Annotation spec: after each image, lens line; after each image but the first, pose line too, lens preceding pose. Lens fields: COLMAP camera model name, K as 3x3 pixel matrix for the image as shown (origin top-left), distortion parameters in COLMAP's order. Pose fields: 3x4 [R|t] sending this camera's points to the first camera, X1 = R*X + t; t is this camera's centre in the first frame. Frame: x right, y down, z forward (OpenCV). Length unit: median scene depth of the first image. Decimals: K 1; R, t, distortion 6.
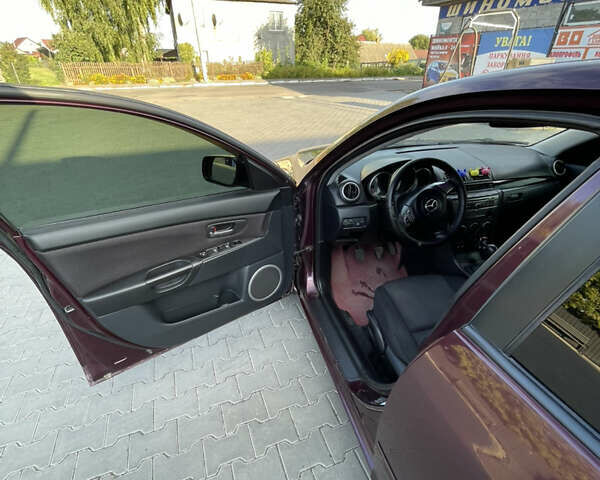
lens RADIAL K [[326.0, 0, 300.0], [0, 326.0, 240.0], [0, 0, 1]] dist [0.001734, -0.001531]
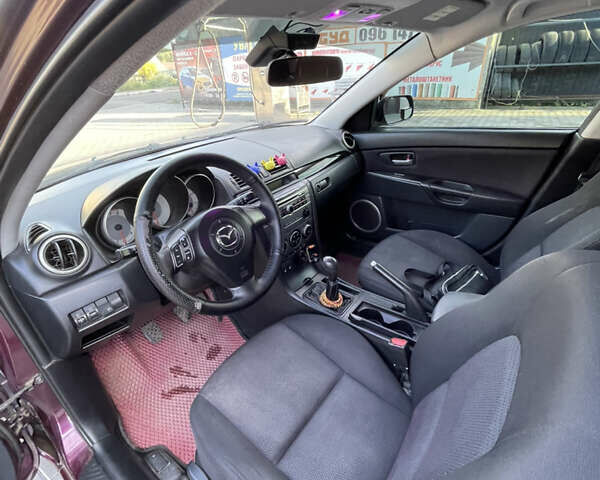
lens RADIAL K [[326.0, 0, 300.0], [0, 326.0, 240.0], [0, 0, 1]] dist [0.001734, -0.001531]
pose [[0.796819, -0.319784, 0.512658, 0.147874], [0.336081, 0.939671, 0.063778, -0.064174], [-0.502125, 0.121475, 0.856221, 0.324127]]
